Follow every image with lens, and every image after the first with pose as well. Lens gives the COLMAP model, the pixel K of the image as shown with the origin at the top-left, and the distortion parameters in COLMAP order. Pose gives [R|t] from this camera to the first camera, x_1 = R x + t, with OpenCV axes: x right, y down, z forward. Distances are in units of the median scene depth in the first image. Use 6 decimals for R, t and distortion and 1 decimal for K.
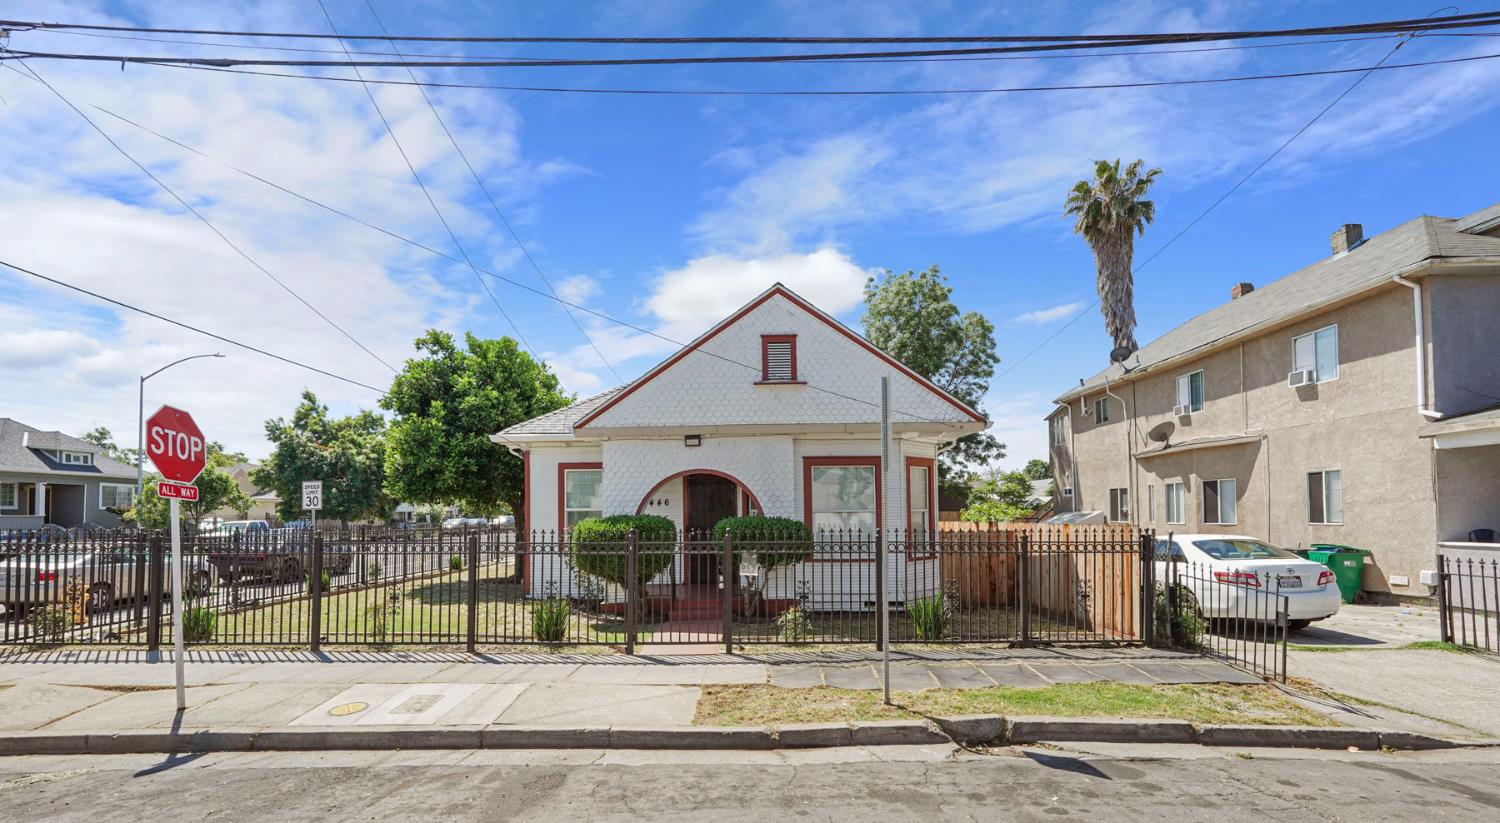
lens RADIAL K [[652.4, 0, 750.0], [0, 652.4, 511.0], [0, 0, 1]] dist [-0.005596, 0.000076]
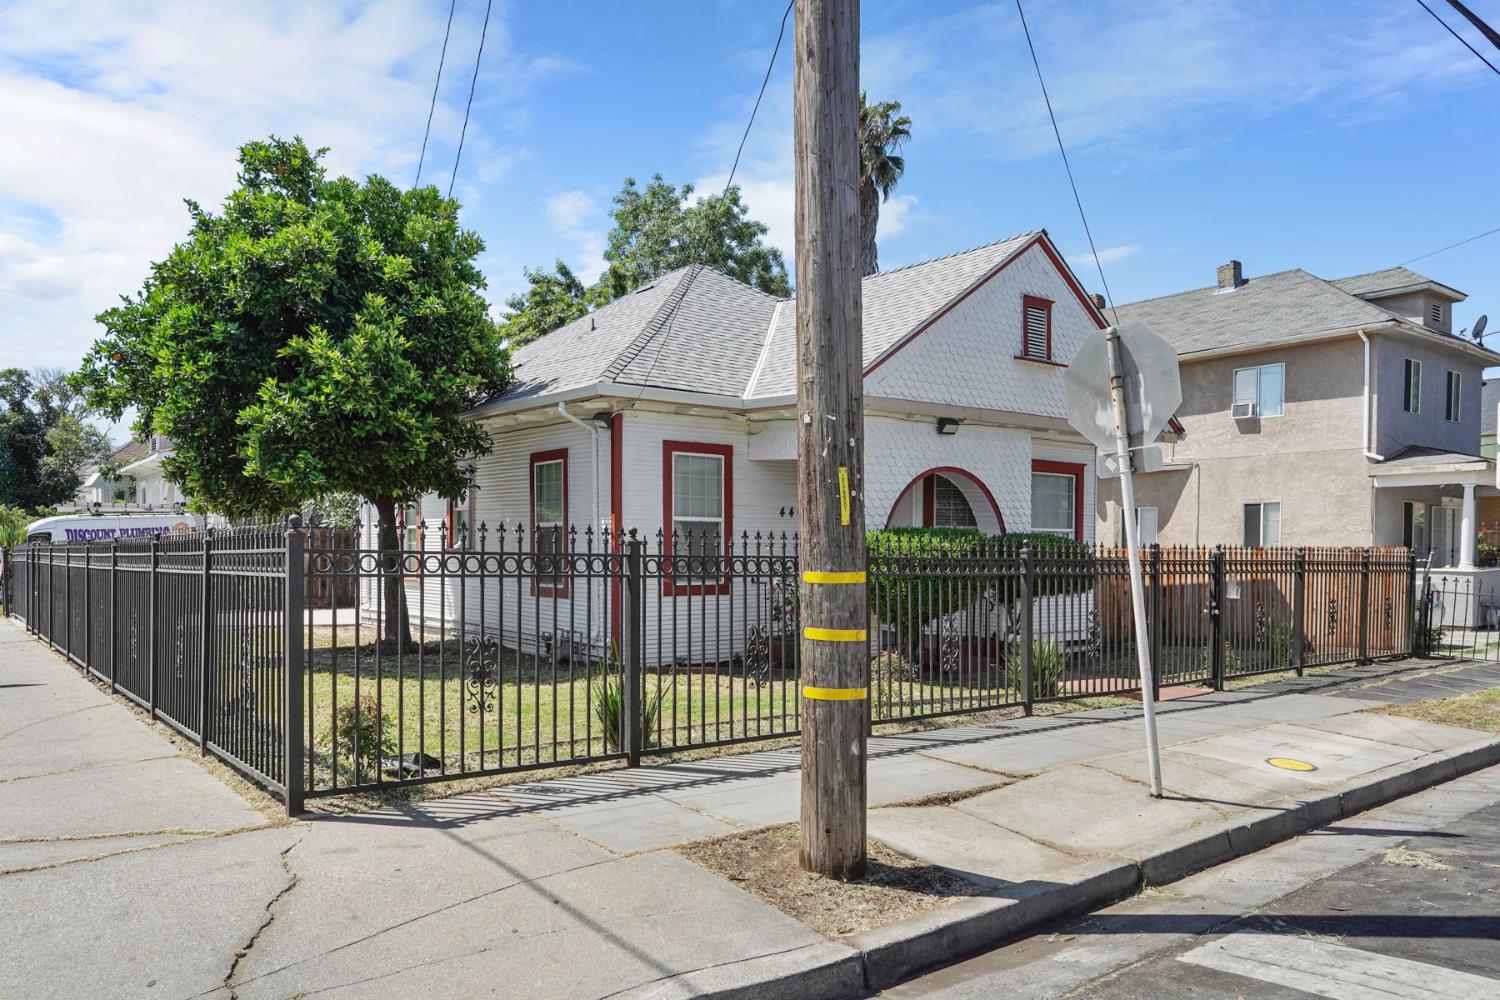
lens RADIAL K [[1057.3, 0, 773.2], [0, 1057.3, 582.5], [0, 0, 1]] dist [0.031885, -0.002941]
pose [[0.763334, -0.010097, 0.645925, -0.929072], [-0.012728, 0.999449, 0.030665, 0.027916], [-0.645879, -0.031629, 0.762785, 0.220519]]
